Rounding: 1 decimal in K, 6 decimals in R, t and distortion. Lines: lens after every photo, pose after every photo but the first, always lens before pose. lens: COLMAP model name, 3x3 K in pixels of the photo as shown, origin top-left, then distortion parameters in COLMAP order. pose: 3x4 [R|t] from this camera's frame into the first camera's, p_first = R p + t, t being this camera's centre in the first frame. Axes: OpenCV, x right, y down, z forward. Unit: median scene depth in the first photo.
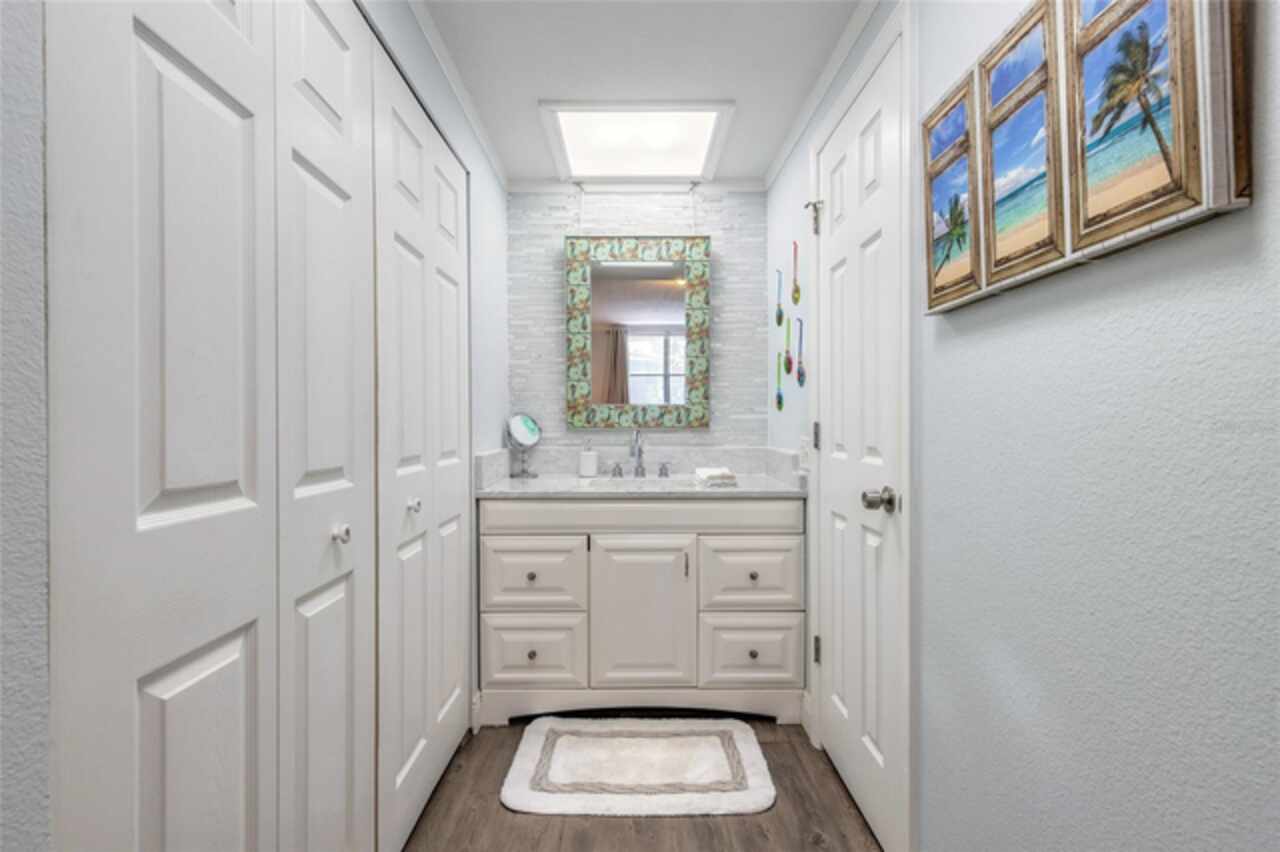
lens RADIAL K [[575.6, 0, 637.6], [0, 575.6, 430.1], [0, 0, 1]] dist [0.008790, -0.001661]
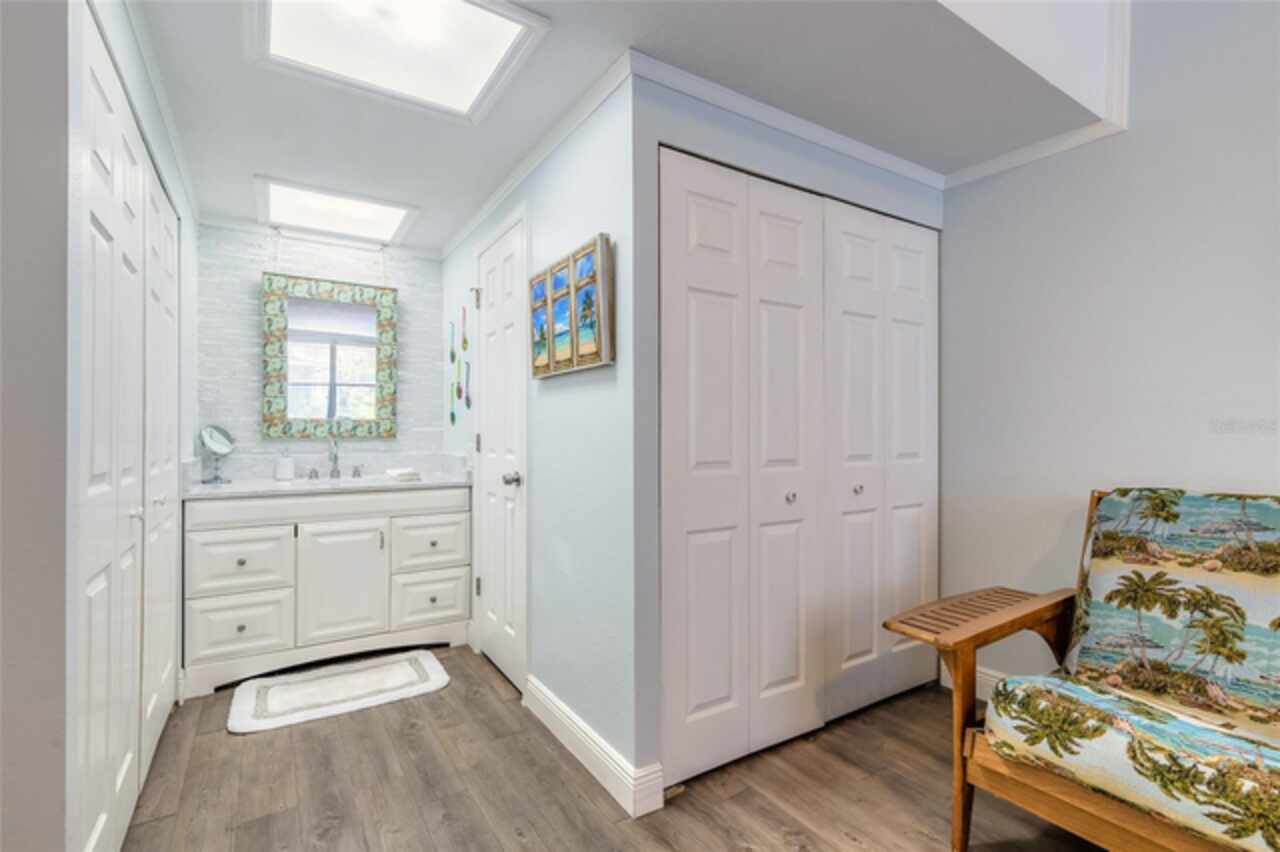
lens RADIAL K [[575.6, 0, 636.1], [0, 575.6, 428.7], [0, 0, 1]] dist [0.008790, -0.001661]
pose [[0.849611, 0.006298, 0.527373, -0.120228], [0.003838, 0.999828, -0.018123, 0.001237], [-0.527396, 0.017421, 0.849441, -0.450943]]
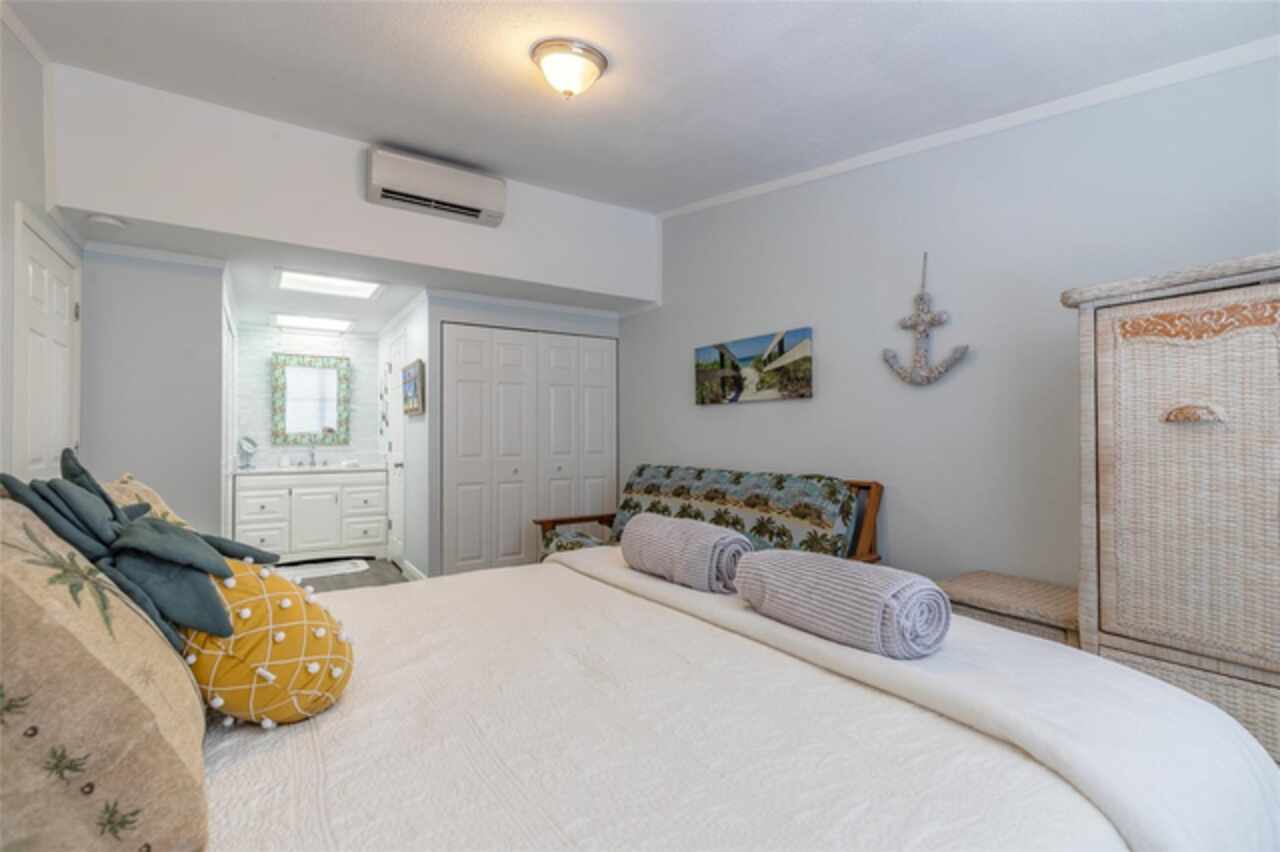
lens RADIAL K [[575.6, 0, 635.8], [0, 575.6, 432.5], [0, 0, 1]] dist [0.008790, -0.001661]
pose [[0.846384, 0.008771, 0.532501, -0.150792], [0.003391, 0.999755, -0.021857, 0.005672], [-0.532563, 0.020305, 0.846147, -1.809081]]
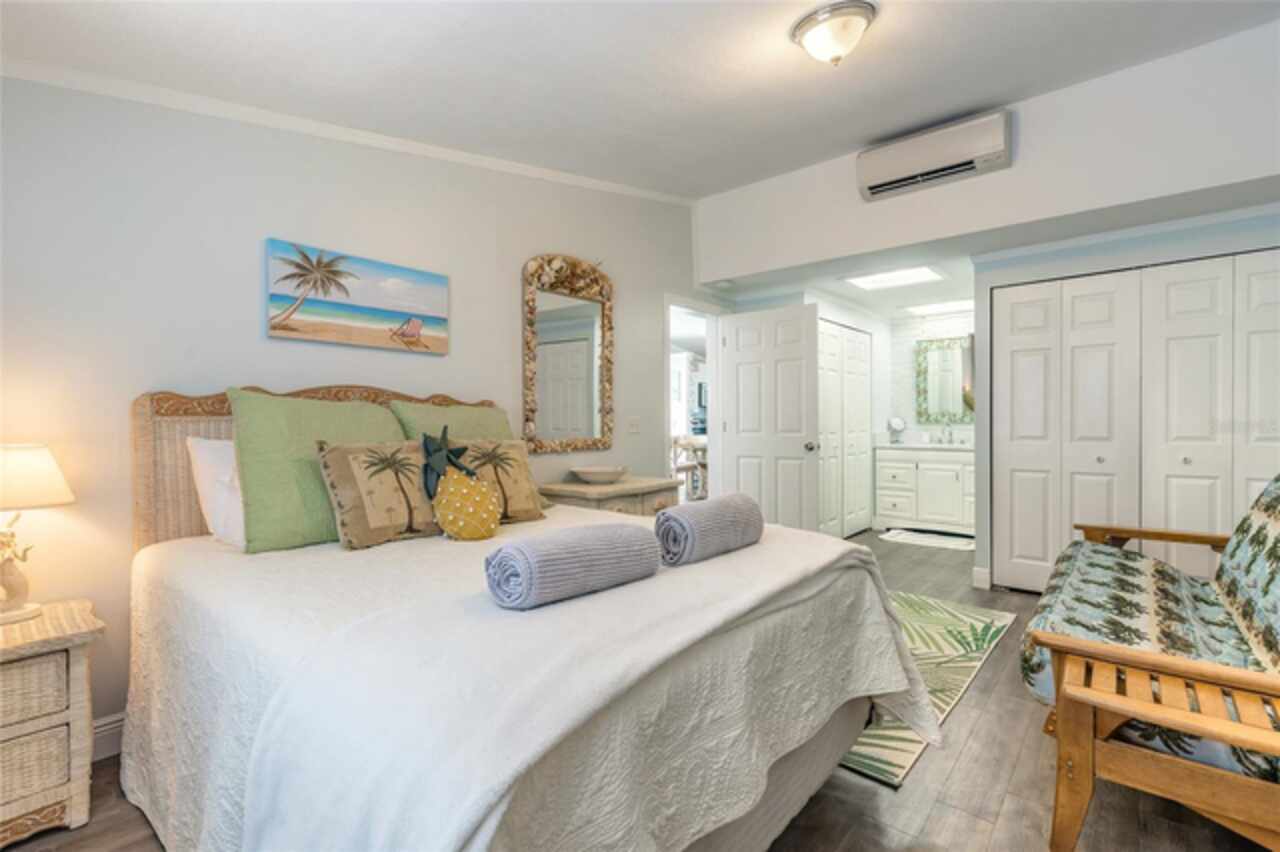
lens RADIAL K [[575.6, 0, 637.1], [0, 575.6, 428.6], [0, 0, 1]] dist [0.008790, -0.001661]
pose [[0.749606, 0.009636, -0.661815, 0.708887], [-0.003699, 0.999939, 0.010369, 0.000488], [0.661874, -0.005325, 0.749596, -1.857010]]
